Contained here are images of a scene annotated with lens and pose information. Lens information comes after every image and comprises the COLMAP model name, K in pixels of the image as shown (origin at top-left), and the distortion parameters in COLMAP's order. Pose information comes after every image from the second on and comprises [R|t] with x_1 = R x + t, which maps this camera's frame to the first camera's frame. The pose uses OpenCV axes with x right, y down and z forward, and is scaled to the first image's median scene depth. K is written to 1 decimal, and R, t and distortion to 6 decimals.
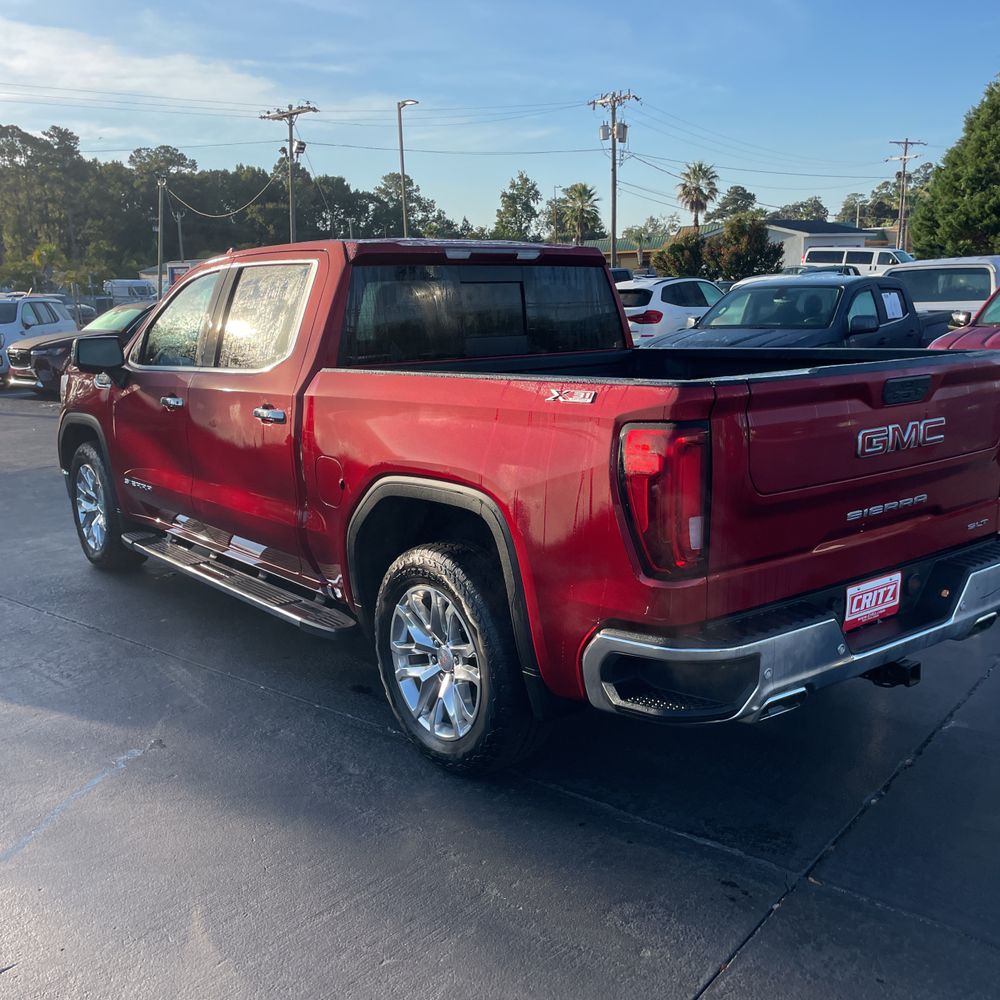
lens RADIAL K [[1012.7, 0, 489.8], [0, 1012.7, 523.1], [0, 0, 1]] dist [0.091578, -0.123792]
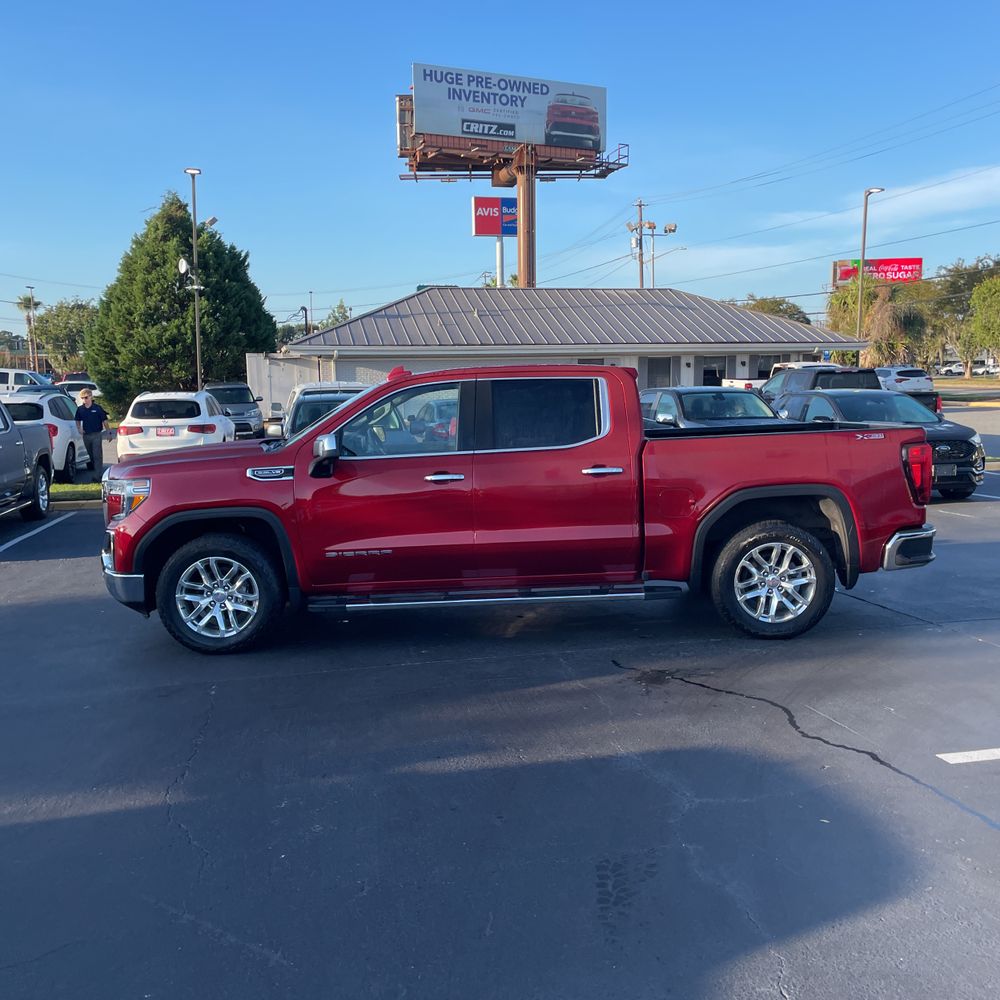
lens RADIAL K [[1012.8, 0, 514.1], [0, 1012.8, 512.7], [0, 0, 1]] dist [0.091722, -0.119919]
pose [[0.601899, -0.083019, 0.794245, -0.606933], [0.181332, 0.982810, -0.034689, -0.005364], [-0.777712, 0.164901, 0.606606, 0.062645]]
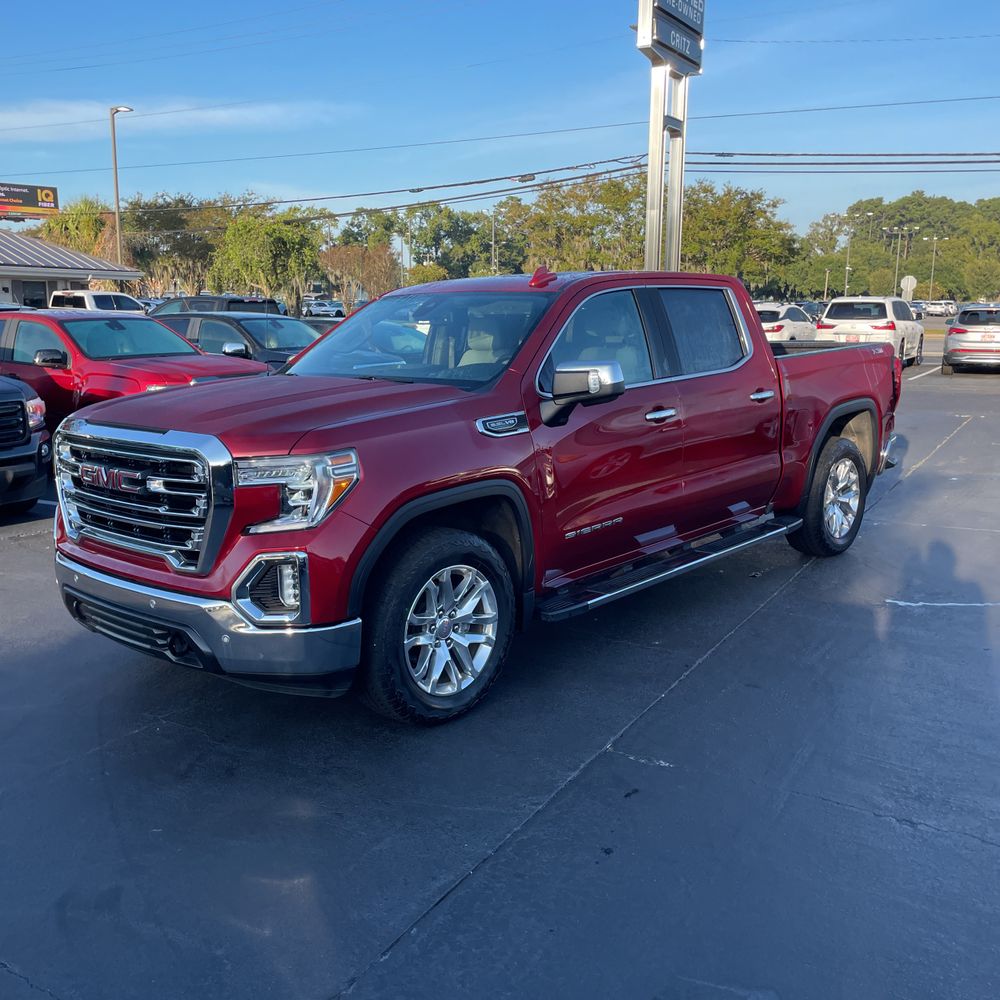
lens RADIAL K [[1008.1, 0, 512.2], [0, 1008.1, 496.0], [0, 0, 1]] dist [0.099228, -0.132915]
pose [[-0.170547, -0.149129, 0.973999, -0.594809], [0.234282, 0.953997, 0.187089, -0.122733], [-0.957092, 0.260098, -0.127763, 0.598666]]
